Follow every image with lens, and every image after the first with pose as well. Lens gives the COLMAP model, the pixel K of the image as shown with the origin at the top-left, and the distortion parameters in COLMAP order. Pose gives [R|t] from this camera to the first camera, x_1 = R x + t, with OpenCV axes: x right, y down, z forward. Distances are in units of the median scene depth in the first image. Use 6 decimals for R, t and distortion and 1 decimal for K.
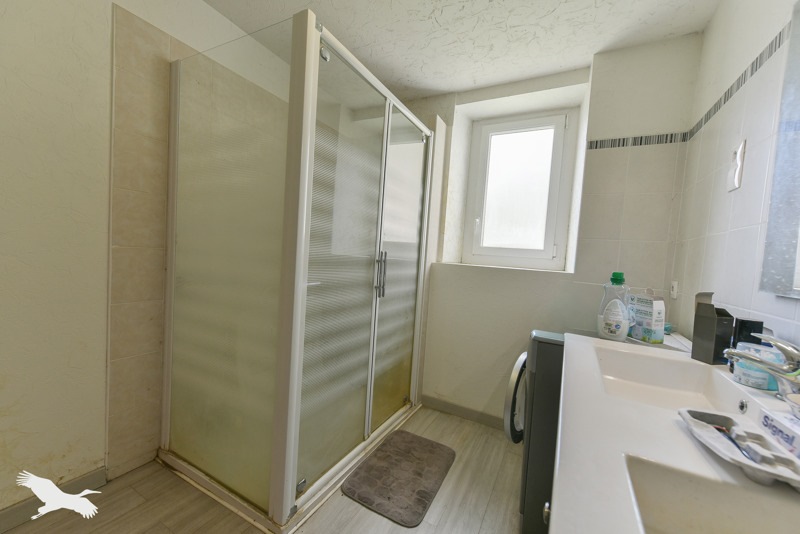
lens RADIAL K [[313.6, 0, 401.9], [0, 313.6, 269.2], [0, 0, 1]] dist [0.001243, 0.000013]
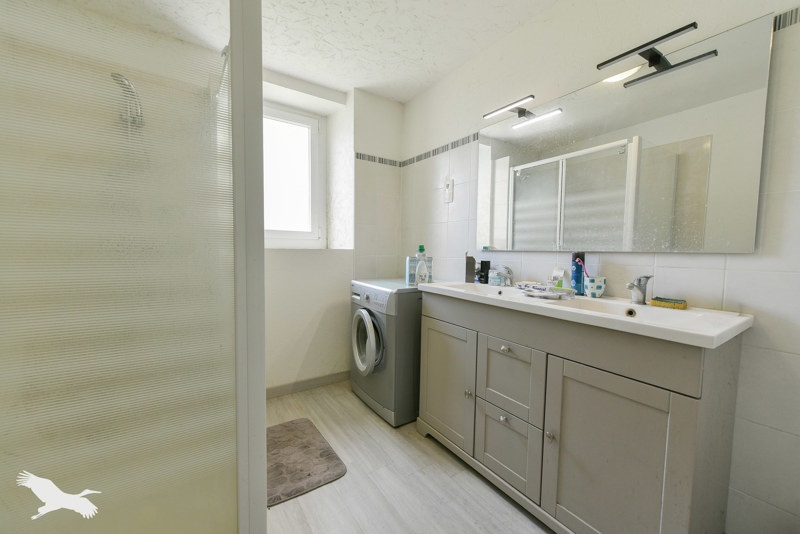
lens RADIAL K [[313.6, 0, 401.9], [0, 313.6, 269.2], [0, 0, 1]] dist [0.001243, 0.000013]
pose [[0.457895, -0.115917, 0.881416, -0.621122], [0.060969, 0.993223, 0.098948, -0.025221], [-0.886913, 0.008431, 0.461860, 0.205135]]
